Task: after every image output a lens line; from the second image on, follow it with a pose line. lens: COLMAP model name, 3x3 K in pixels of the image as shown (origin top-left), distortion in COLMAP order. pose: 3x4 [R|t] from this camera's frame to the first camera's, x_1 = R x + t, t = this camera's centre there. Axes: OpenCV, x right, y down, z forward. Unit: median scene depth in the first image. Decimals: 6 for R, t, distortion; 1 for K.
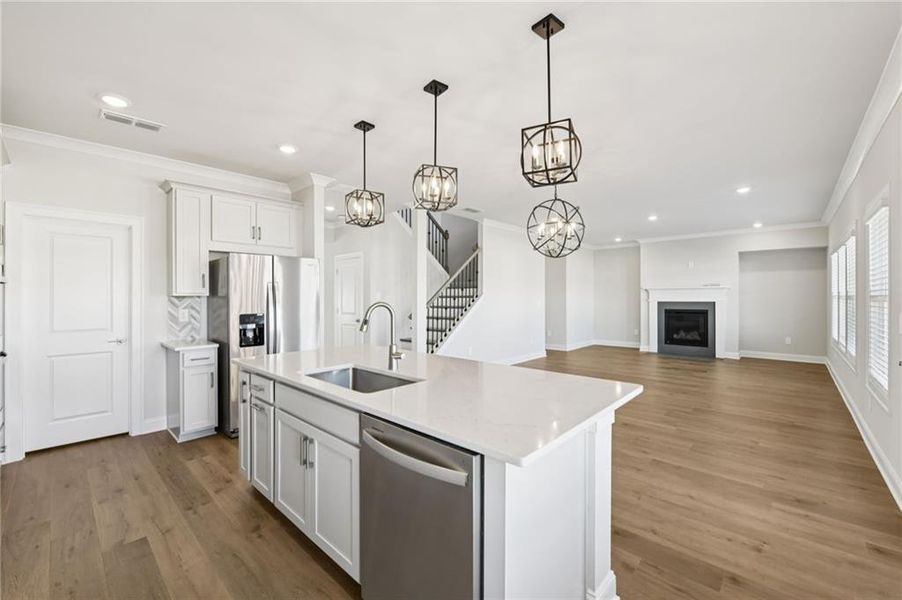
lens RADIAL K [[375.8, 0, 448.5], [0, 375.8, 292.2], [0, 0, 1]] dist [-0.000708, -0.003795]
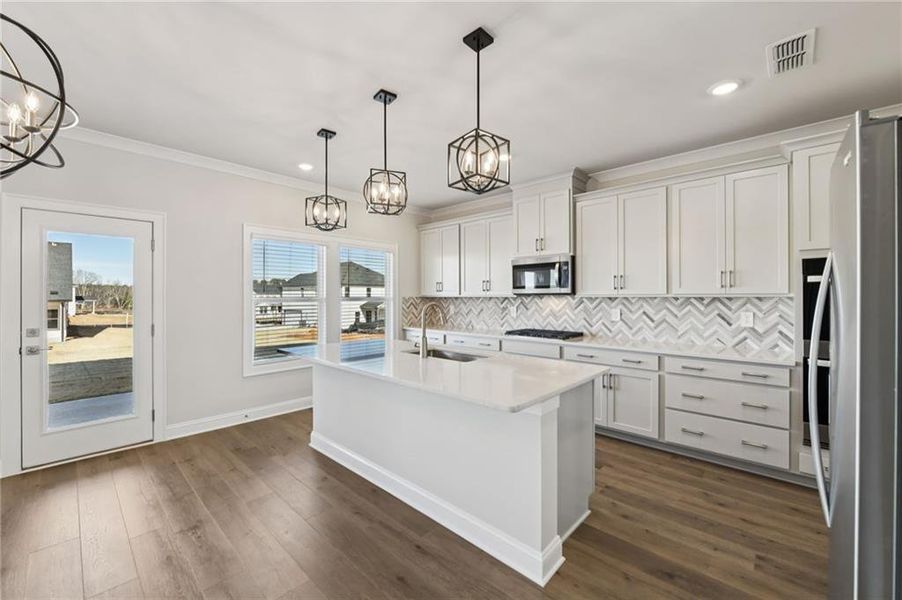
lens RADIAL K [[363.7, 0, 446.3], [0, 363.7, 295.6], [0, 0, 1]] dist [-0.006707, -0.001640]
pose [[-0.999796, 0.003554, 0.019886, -0.072314], [0.003277, 0.999897, -0.013938, 0.007052], [-0.019933, -0.013870, -0.999705, 0.649734]]
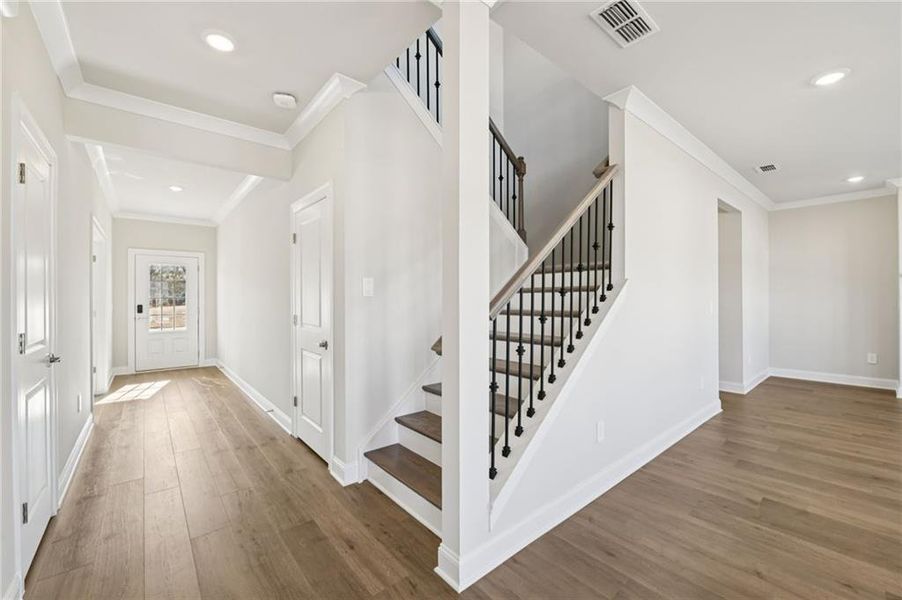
lens RADIAL K [[363.7, 0, 444.7], [0, 363.7, 296.6], [0, 0, 1]] dist [-0.006707, -0.001640]
pose [[0.990214, -0.001693, -0.139550, -0.039561], [0.002967, 0.999956, 0.008923, 0.015557], [0.139529, -0.009249, 0.990175, 0.516968]]
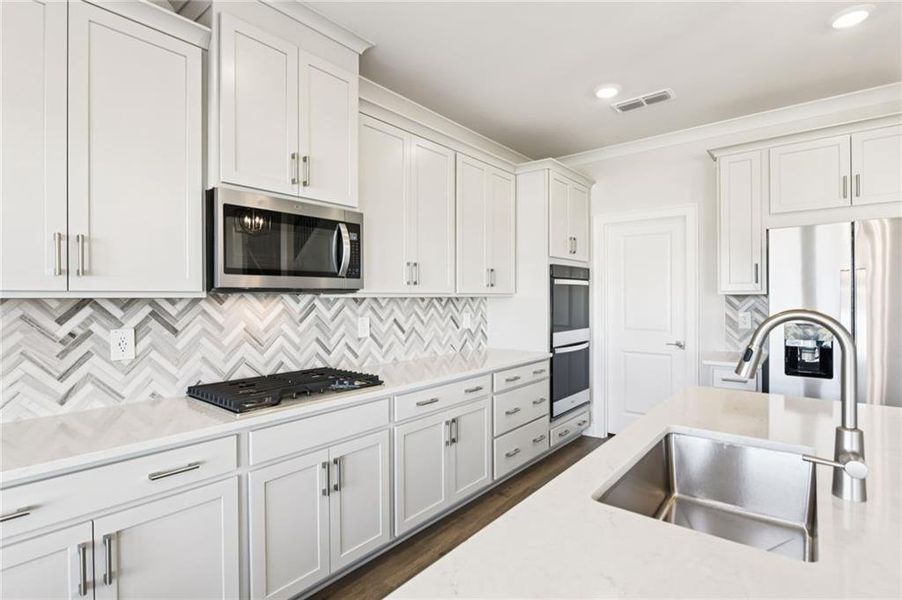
lens RADIAL K [[440.5, 0, 448.0], [0, 440.5, 300.4], [0, 0, 1]] dist [-0.009361, -0.000419]
pose [[0.050452, 0.009960, -0.998677, 0.074541], [0.013619, 0.999850, 0.010660, 0.002168], [0.998634, -0.014139, 0.050309, 0.179971]]
